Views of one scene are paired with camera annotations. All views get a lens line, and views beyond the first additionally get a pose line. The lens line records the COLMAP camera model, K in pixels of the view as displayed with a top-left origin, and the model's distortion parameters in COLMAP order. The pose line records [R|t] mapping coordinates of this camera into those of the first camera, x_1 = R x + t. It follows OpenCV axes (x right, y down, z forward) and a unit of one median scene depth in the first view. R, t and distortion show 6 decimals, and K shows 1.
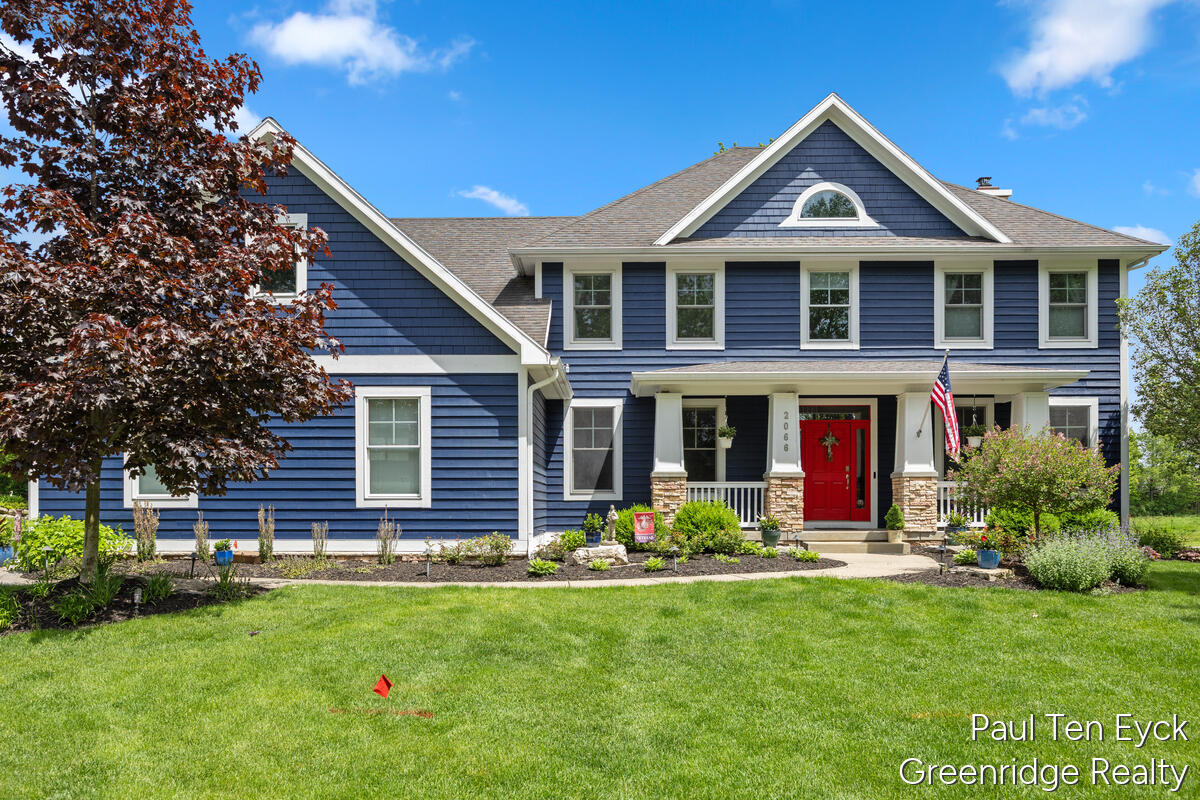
lens RADIAL K [[794.7, 0, 603.1], [0, 794.7, 512.3], [0, 0, 1]] dist [-0.006066, -0.002140]
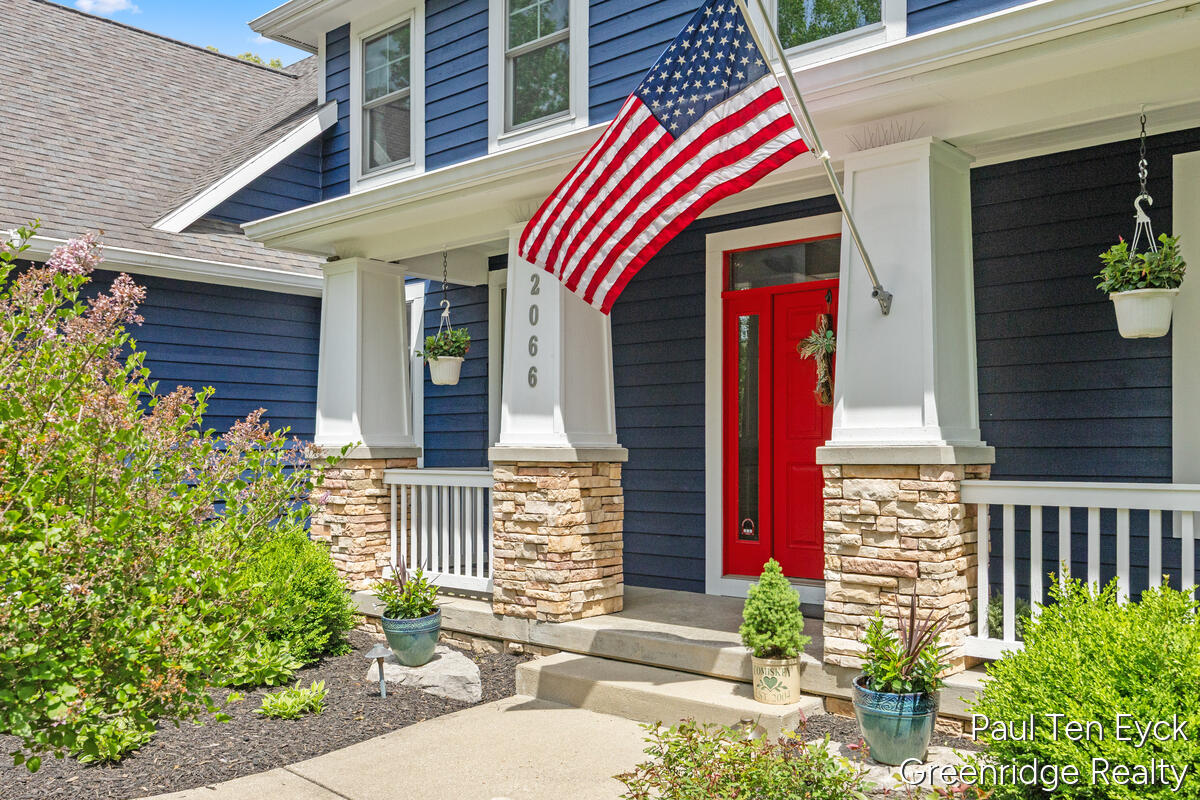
lens RADIAL K [[1045.4, 0, 597.6], [0, 1045.4, 470.4], [0, 0, 1]] dist [-0.010398, -0.005103]
pose [[0.745872, 0.013061, -0.665961, 0.508539], [-0.006850, 0.999905, 0.011939, -0.041946], [0.666054, -0.004344, 0.745891, 0.616532]]
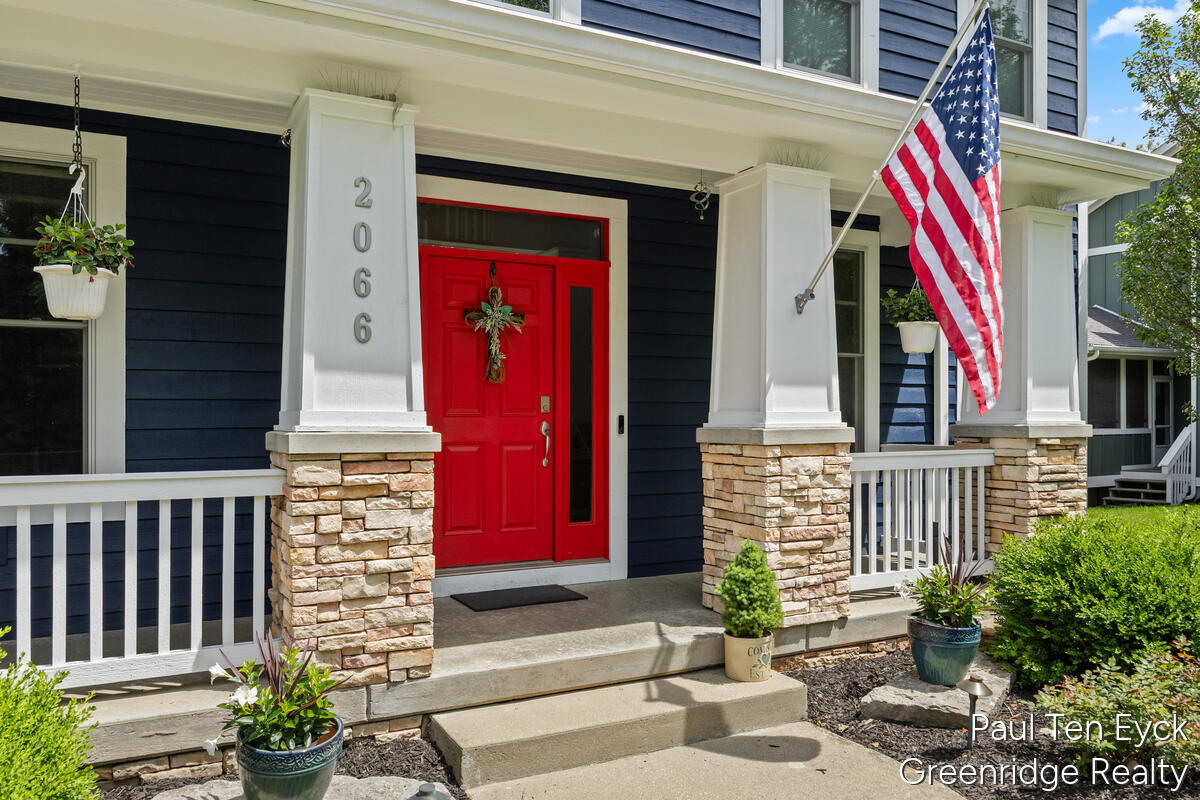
lens RADIAL K [[952.1, 0, 638.0], [0, 952.1, 411.7], [0, 0, 1]] dist [-0.002699, 0.001689]
pose [[0.867152, 0.001710, 0.498040, 0.145963], [0.003625, 0.999946, -0.009745, -0.048735], [-0.498030, 0.010256, 0.867099, 0.649396]]
